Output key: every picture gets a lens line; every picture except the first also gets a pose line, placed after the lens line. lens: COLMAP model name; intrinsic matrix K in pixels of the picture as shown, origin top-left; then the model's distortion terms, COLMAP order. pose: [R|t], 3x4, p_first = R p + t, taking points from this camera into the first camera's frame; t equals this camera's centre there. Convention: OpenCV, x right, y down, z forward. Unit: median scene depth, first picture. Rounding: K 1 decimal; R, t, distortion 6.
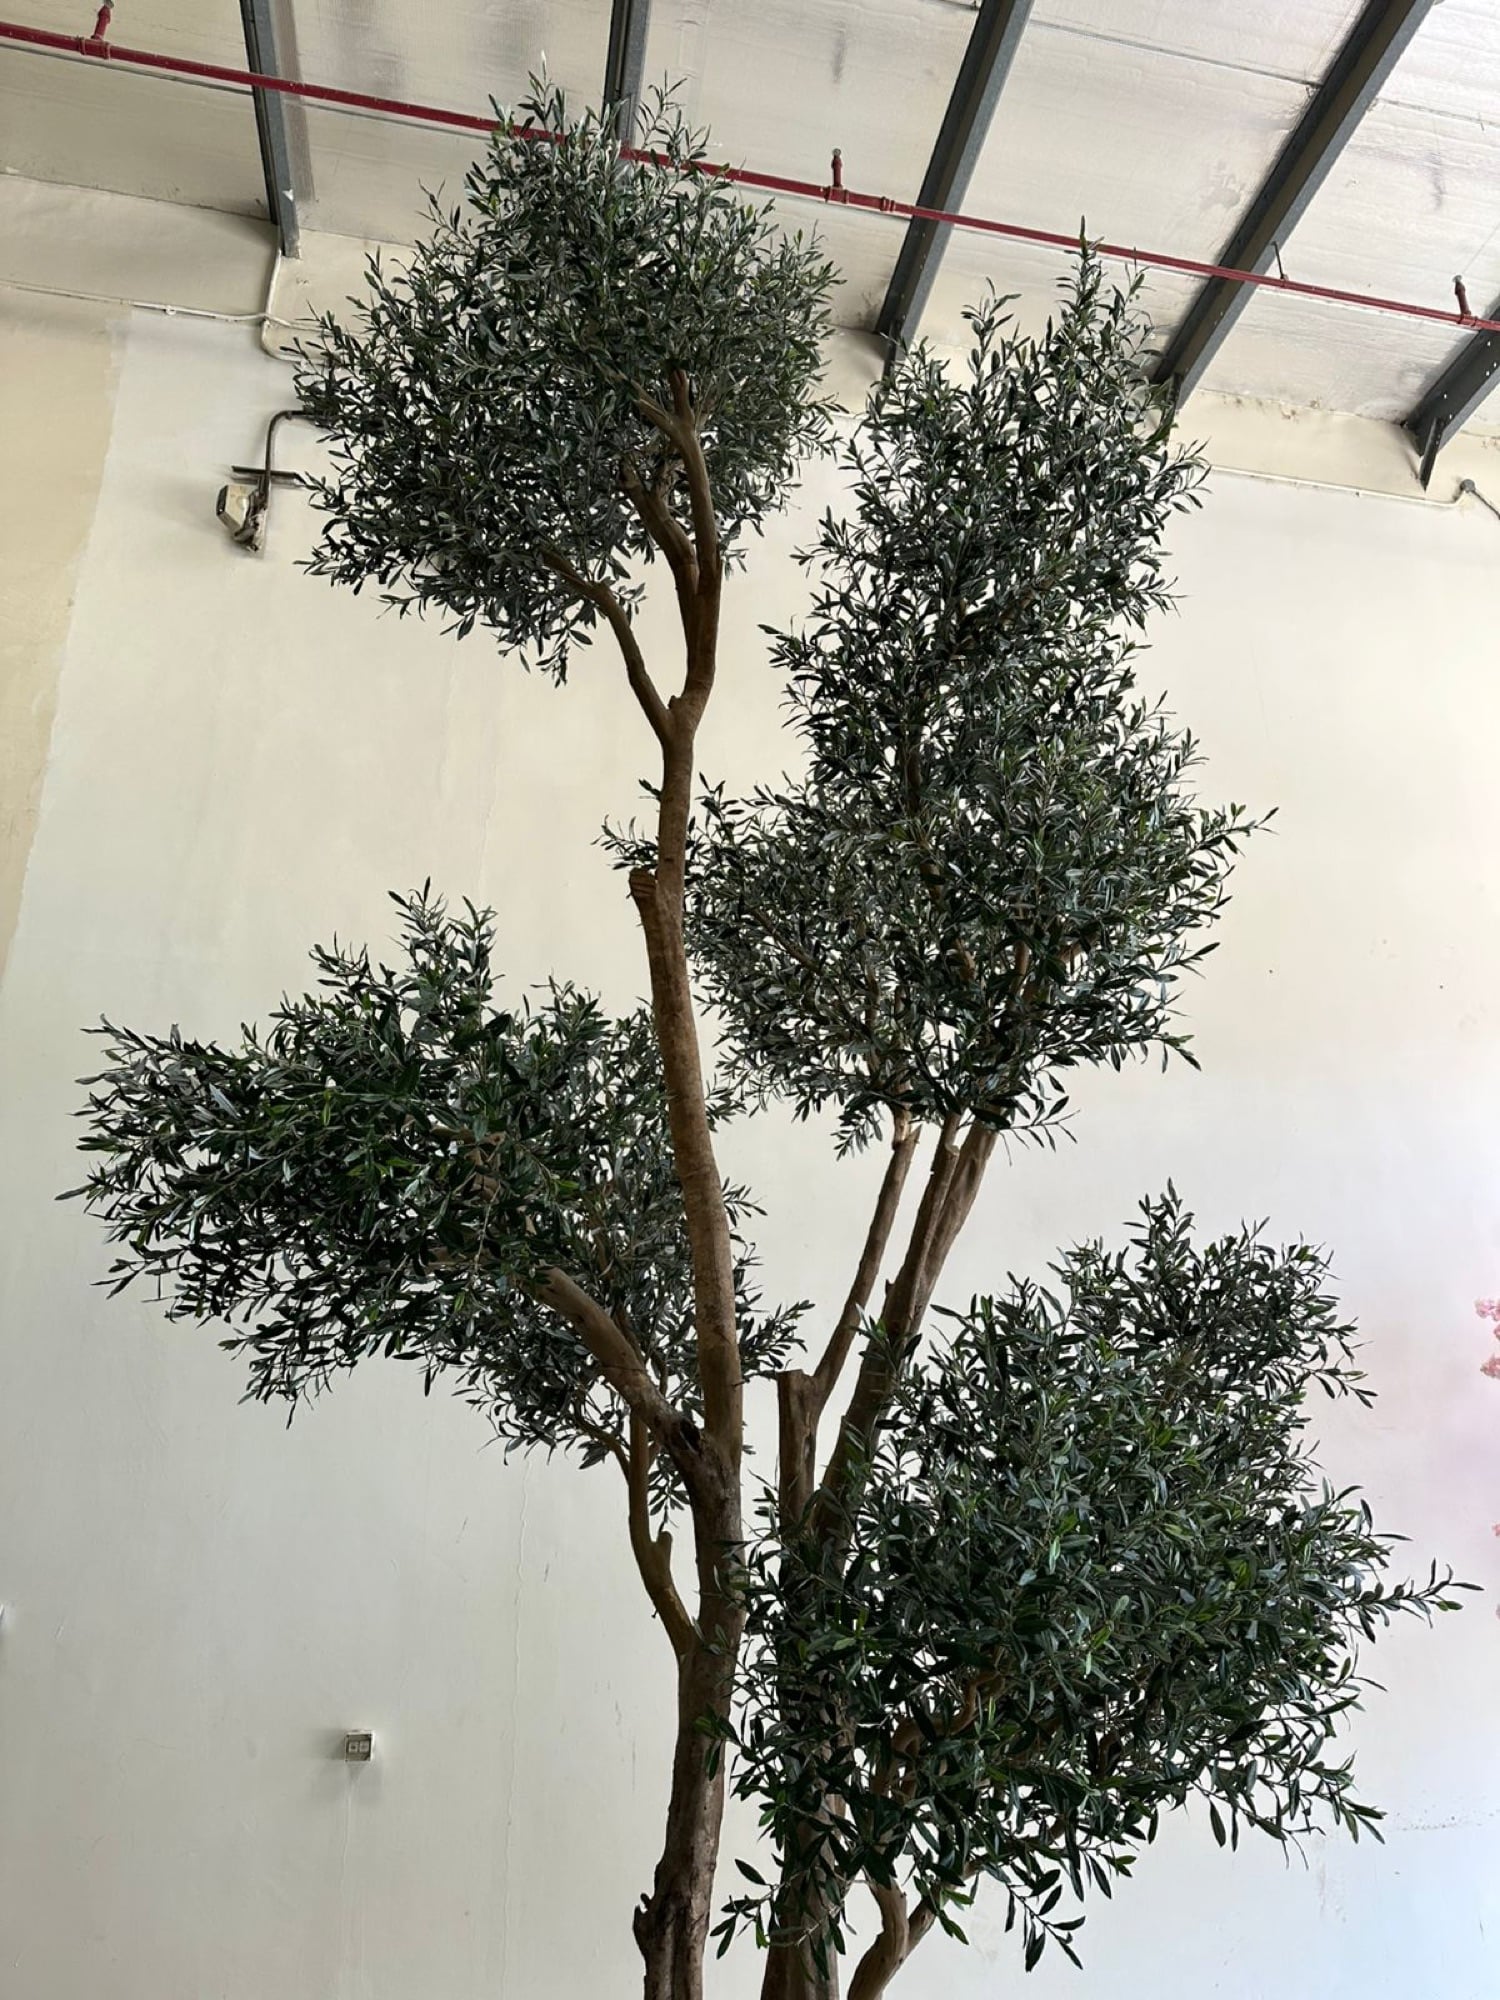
lens RADIAL K [[1349.1, 0, 750.0], [0, 1349.1, 1010.1], [0, 0, 1]] dist [0.035850, -0.055909]
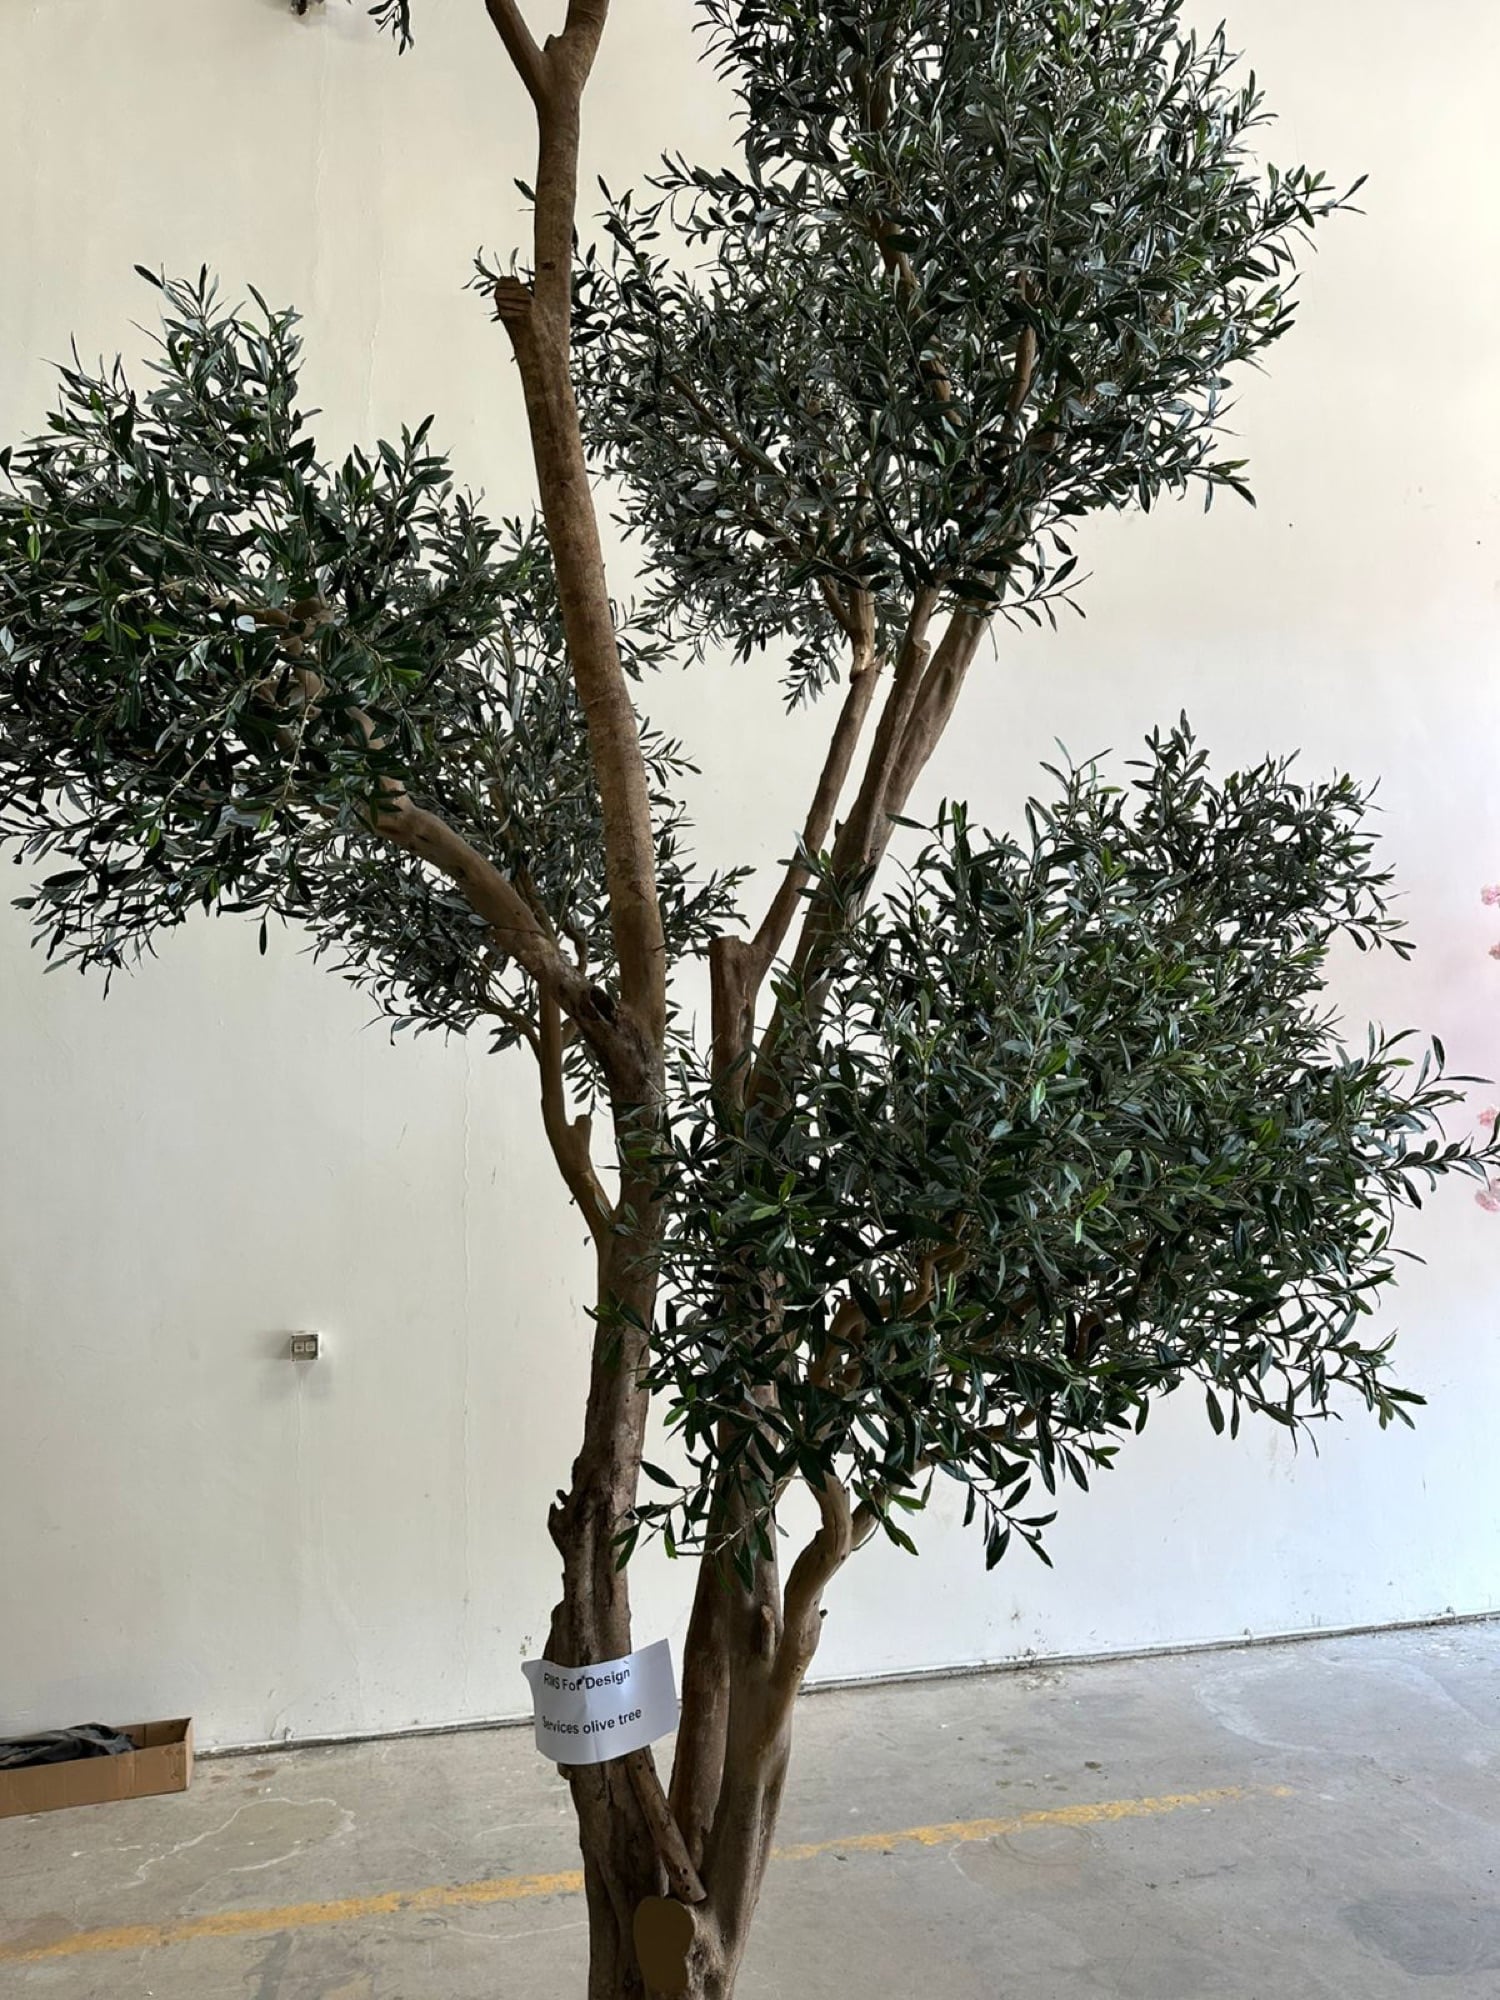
lens RADIAL K [[1349.1, 0, 744.3], [0, 1349.1, 1005.3], [0, 0, 1]] dist [0.035850, -0.055909]
pose [[0.999743, -0.018114, 0.013661, 0.029721], [0.014037, 0.966901, 0.254764, 0.093788], [-0.017824, -0.254507, 0.966907, 0.172976]]
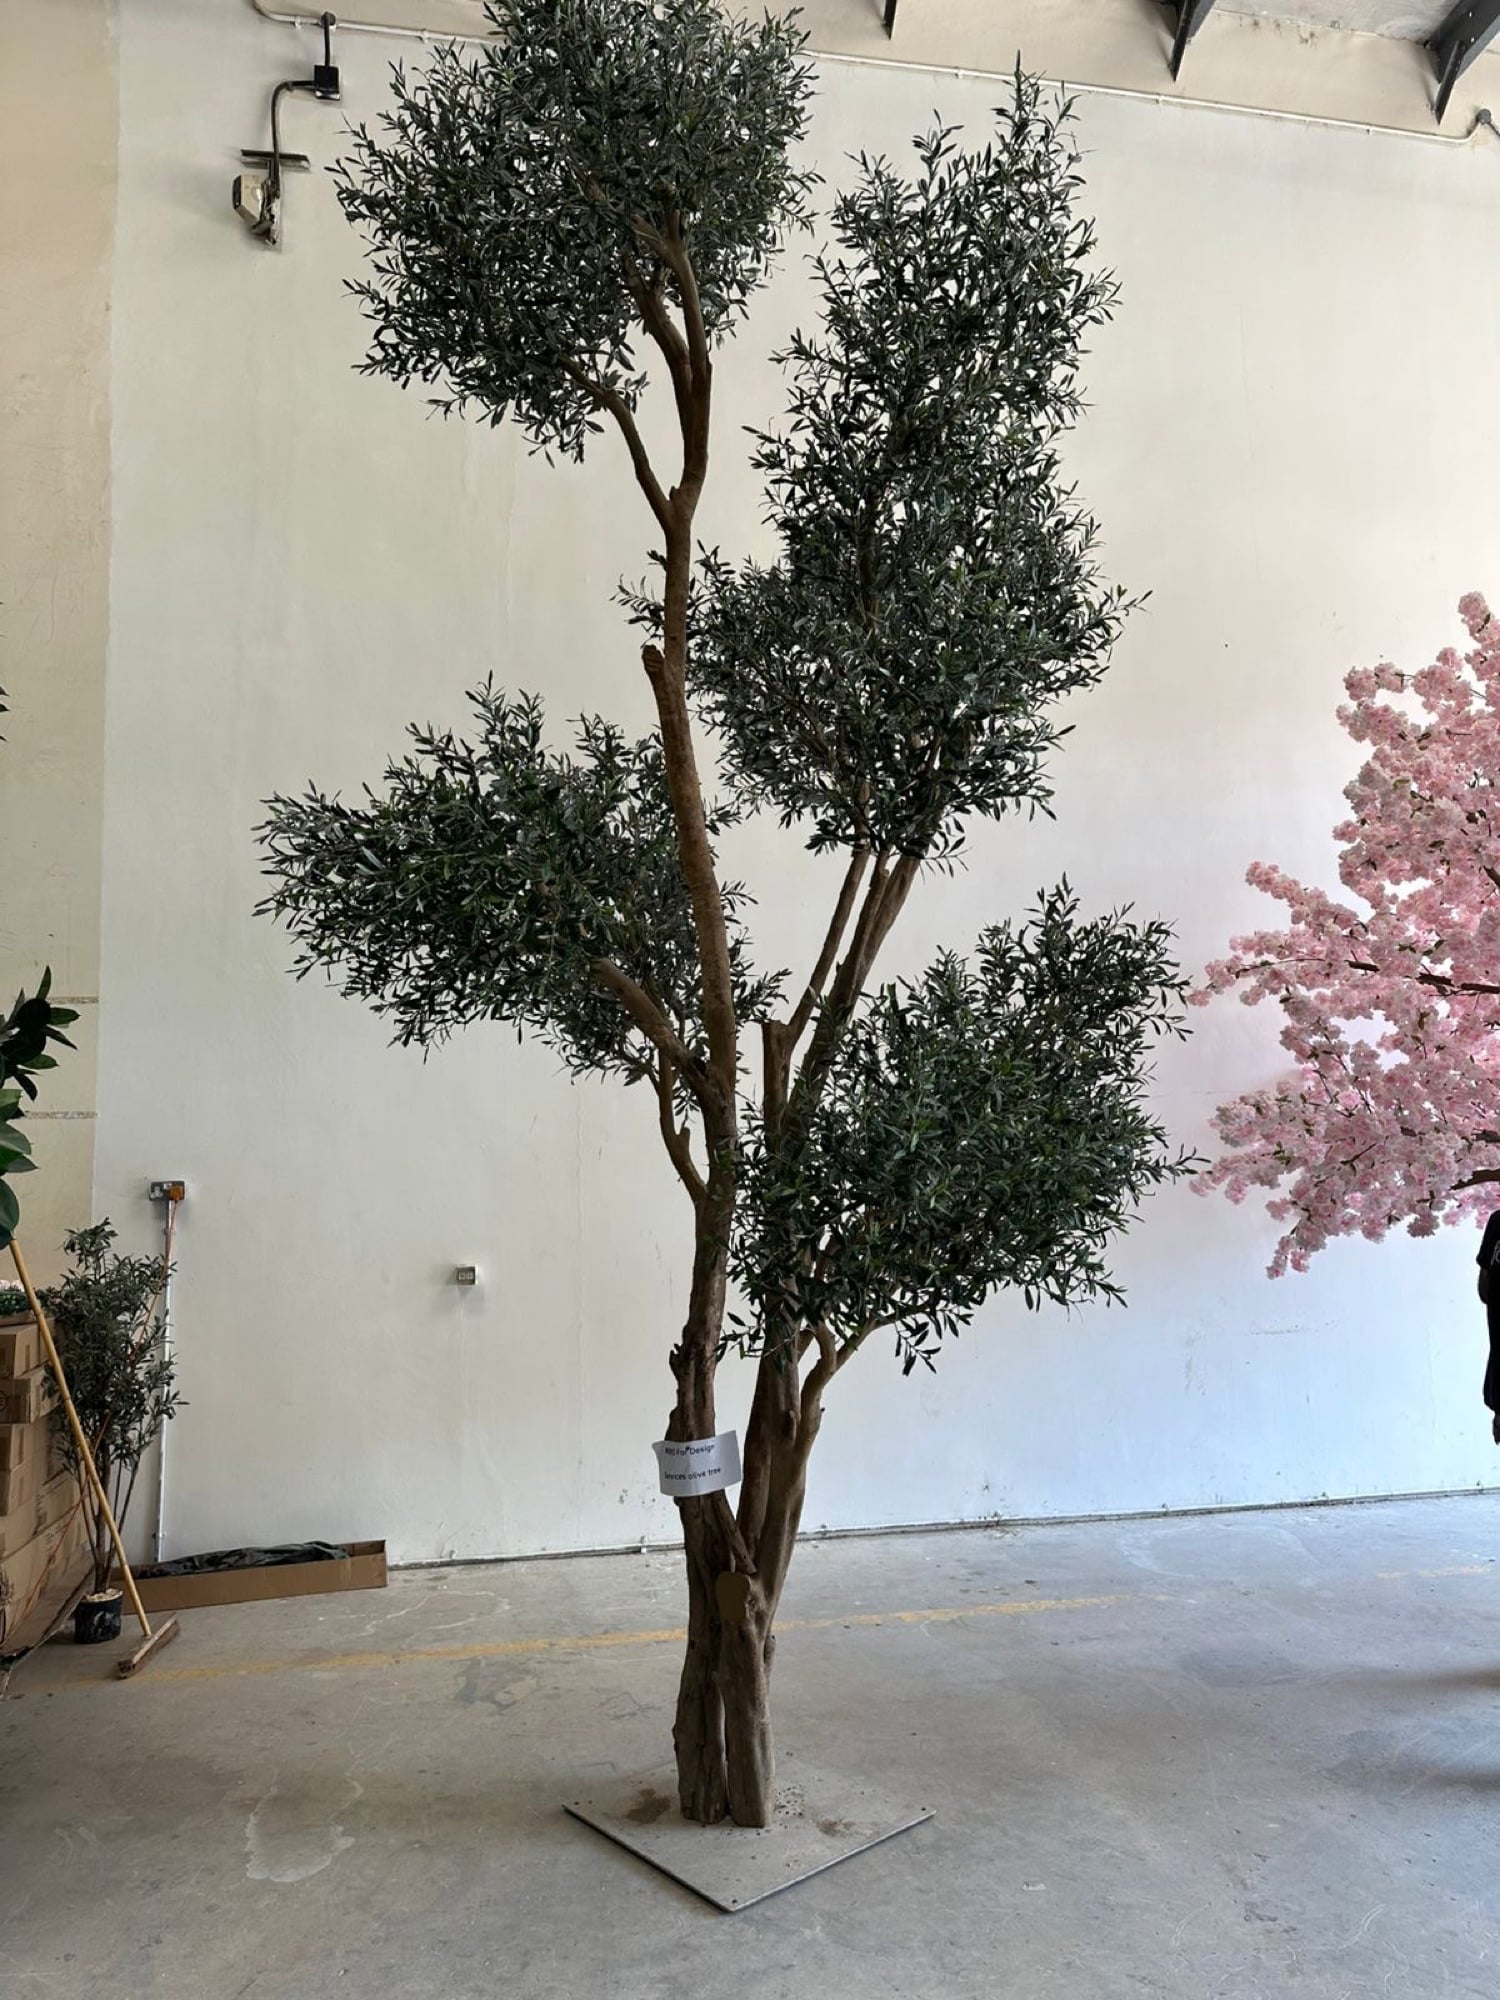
lens RADIAL K [[1349.1, 0, 751.2], [0, 1349.1, 999.3], [0, 0, 1]] dist [0.035850, -0.055909]
pose [[0.999792, -0.008690, -0.018447, 0.034004], [0.013445, 0.961072, 0.275969, -0.134889], [0.015331, -0.276160, 0.960989, -0.323845]]
